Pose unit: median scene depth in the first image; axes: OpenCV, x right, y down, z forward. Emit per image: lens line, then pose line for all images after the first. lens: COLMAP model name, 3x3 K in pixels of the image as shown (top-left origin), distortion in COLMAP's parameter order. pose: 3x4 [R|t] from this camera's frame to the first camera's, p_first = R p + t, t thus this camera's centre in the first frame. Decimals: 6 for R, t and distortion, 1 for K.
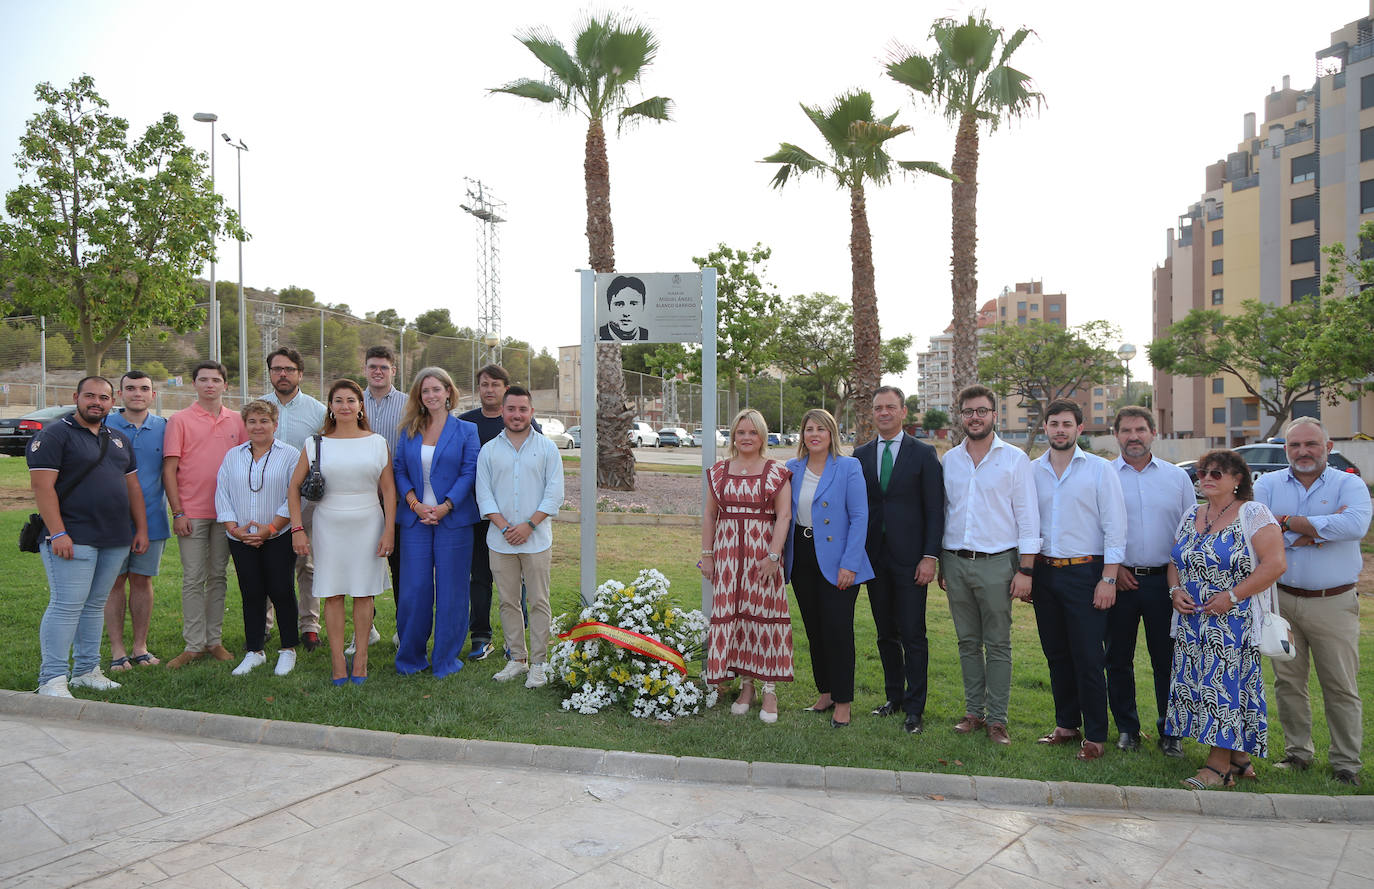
lens RADIAL K [[950.2, 0, 672.4], [0, 950.2, 461.3], [0, 0, 1]] dist [-0.002732, 0.010754]
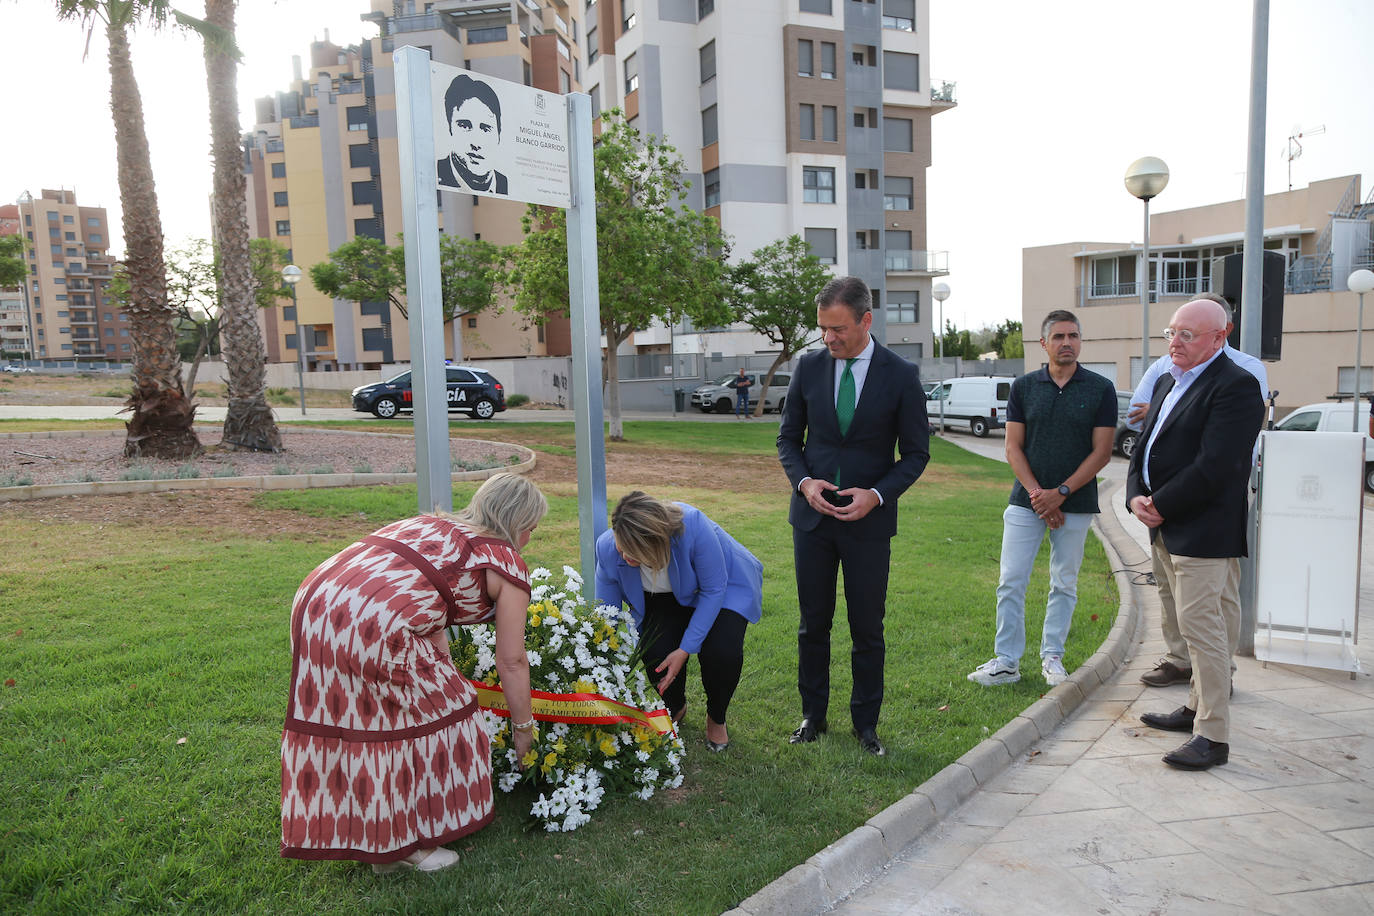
lens RADIAL K [[936.1, 0, 676.9], [0, 936.1, 446.4], [0, 0, 1]] dist [0.019241, 0.002568]
pose [[0.594353, -0.088945, 0.799270, -0.144351], [0.039069, 0.995885, 0.081773, -0.004044], [-0.803255, -0.017375, 0.595382, 0.176586]]
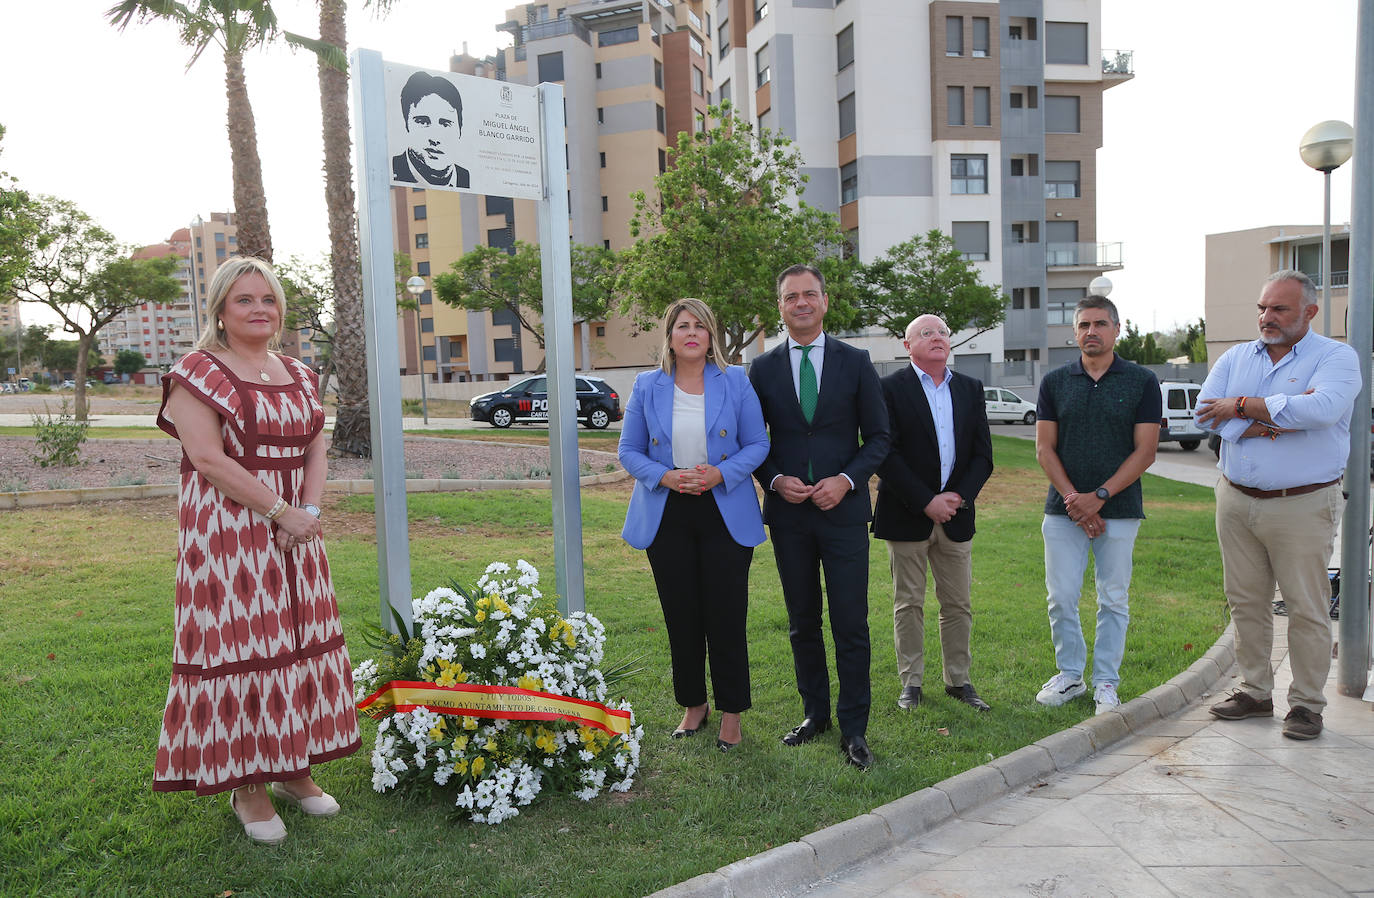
lens RADIAL K [[985.7, 0, 640.6], [0, 985.7, 452.3], [0, 0, 1]] dist [0.017342, -0.000334]
pose [[0.728890, -0.077848, 0.680191, -0.123611], [0.044625, 0.996804, 0.066264, 0.001084], [-0.683175, -0.017945, 0.730034, 0.146939]]
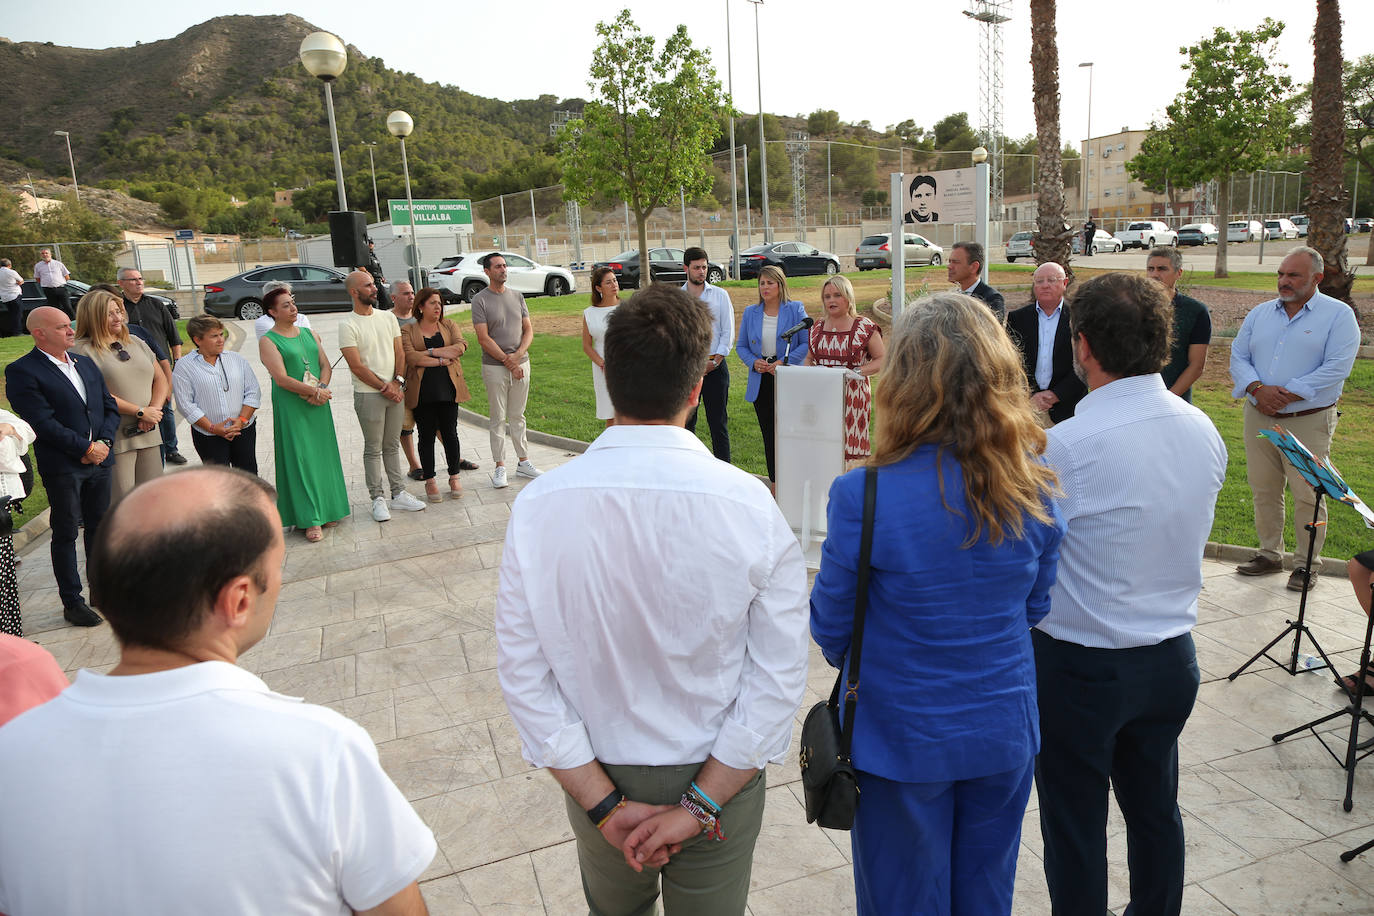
lens RADIAL K [[902.6, 0, 693.3], [0, 902.6, 447.0], [0, 0, 1]] dist [0.002465, 0.004807]
pose [[0.865174, 0.051387, -0.498833, 0.109756], [0.046567, 0.982205, 0.181947, -0.018865], [0.499306, -0.180645, 0.847385, -0.118979]]
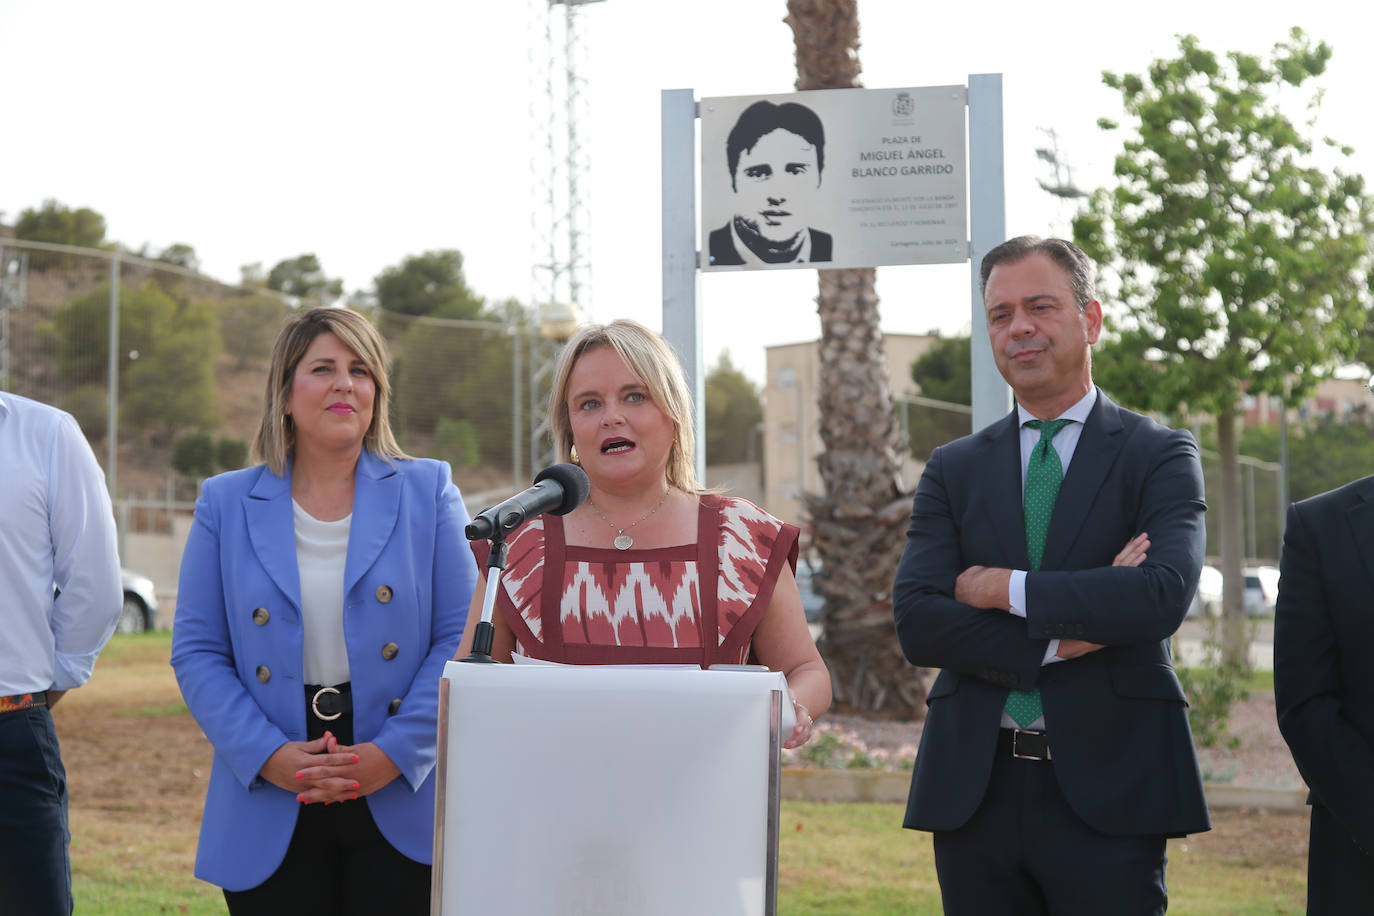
lens RADIAL K [[2731.3, 0, 710.2], [0, 2731.3, 431.8], [0, 0, 1]] dist [-0.029216, 0.000000]
pose [[0.989947, -0.019870, -0.140034, 0.025471], [0.007537, 0.996087, -0.088058, 0.012648], [0.141236, 0.086118, 0.986223, -0.032699]]
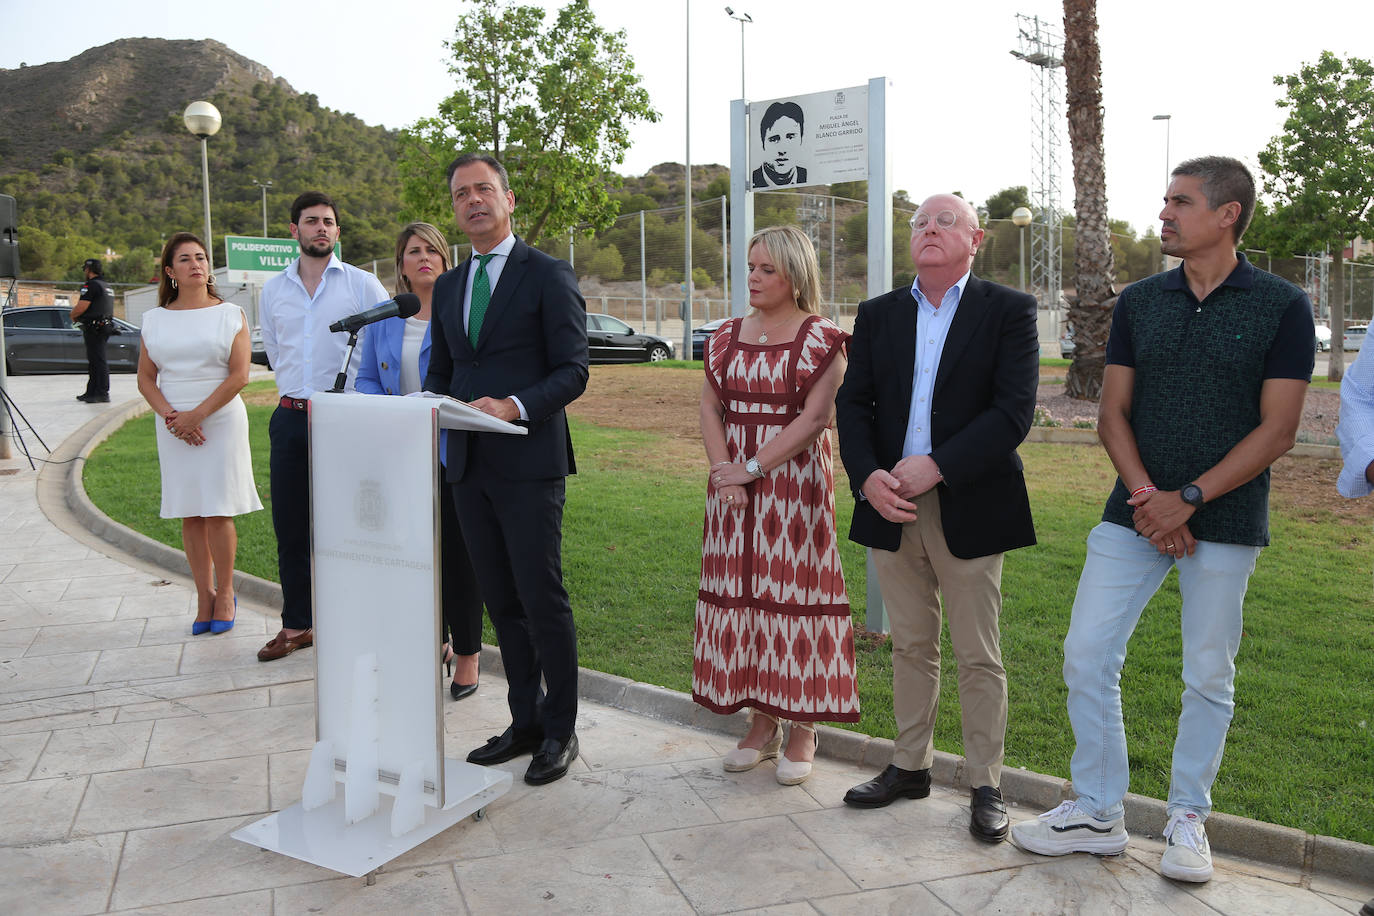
lens RADIAL K [[1153.5, 0, 691.6], [0, 1153.5, 452.7], [0, 0, 1]] dist [-0.023241, 0.025406]
pose [[0.868557, 0.029391, -0.494716, 0.115897], [0.003514, 0.997850, 0.065452, 0.009714], [0.495576, -0.058587, 0.866586, 0.040200]]
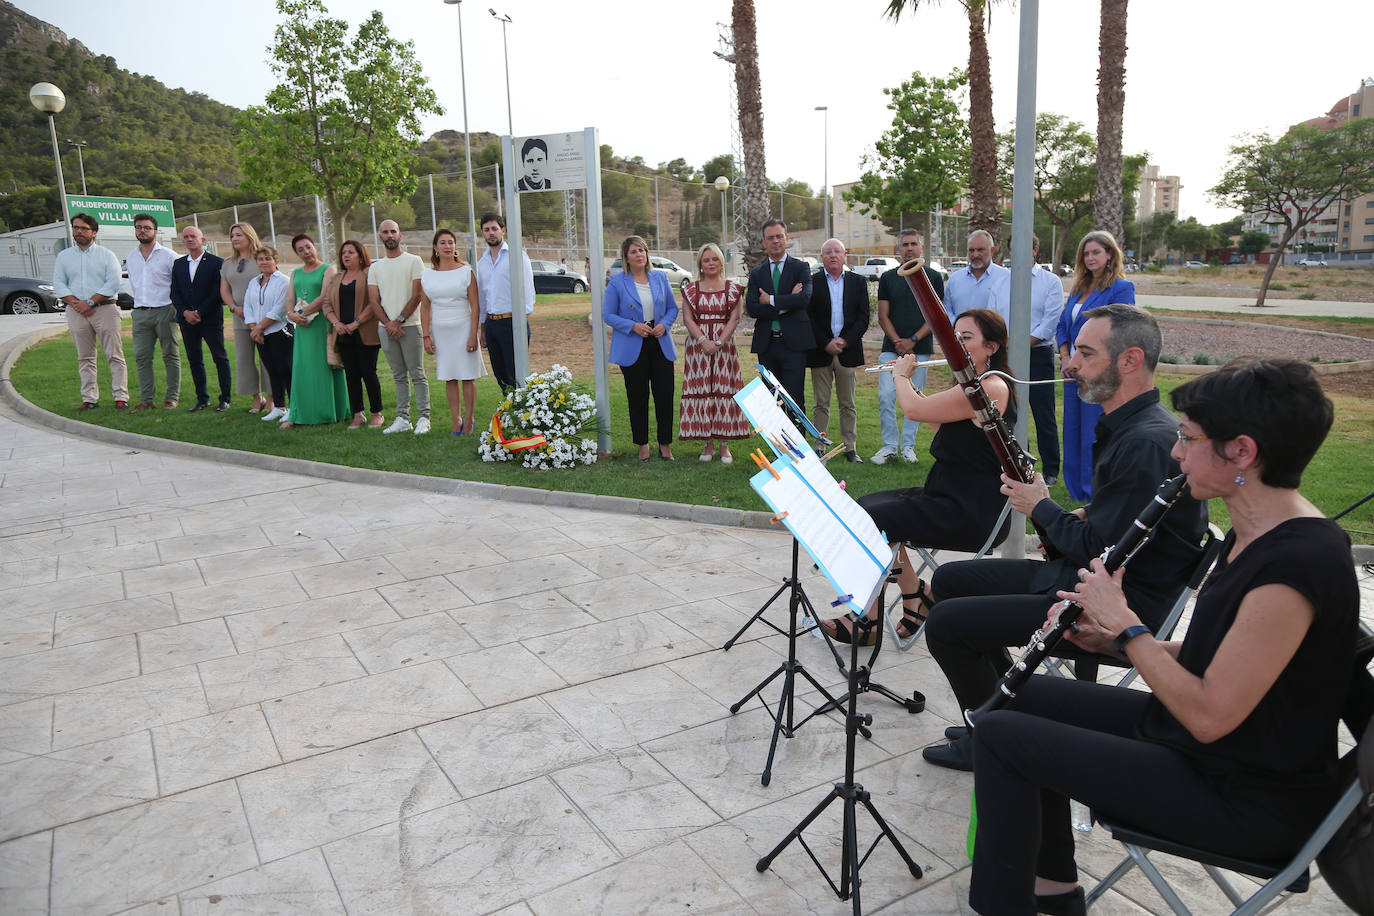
lens RADIAL K [[902.6, 0, 689.7], [0, 902.6, 447.0], [0, 0, 1]] dist [0.002465, 0.004807]
pose [[0.958013, 0.021900, -0.285886, 0.164619], [0.024262, 0.987311, 0.156933, 0.010288], [0.285696, -0.157280, 0.945326, -0.053929]]
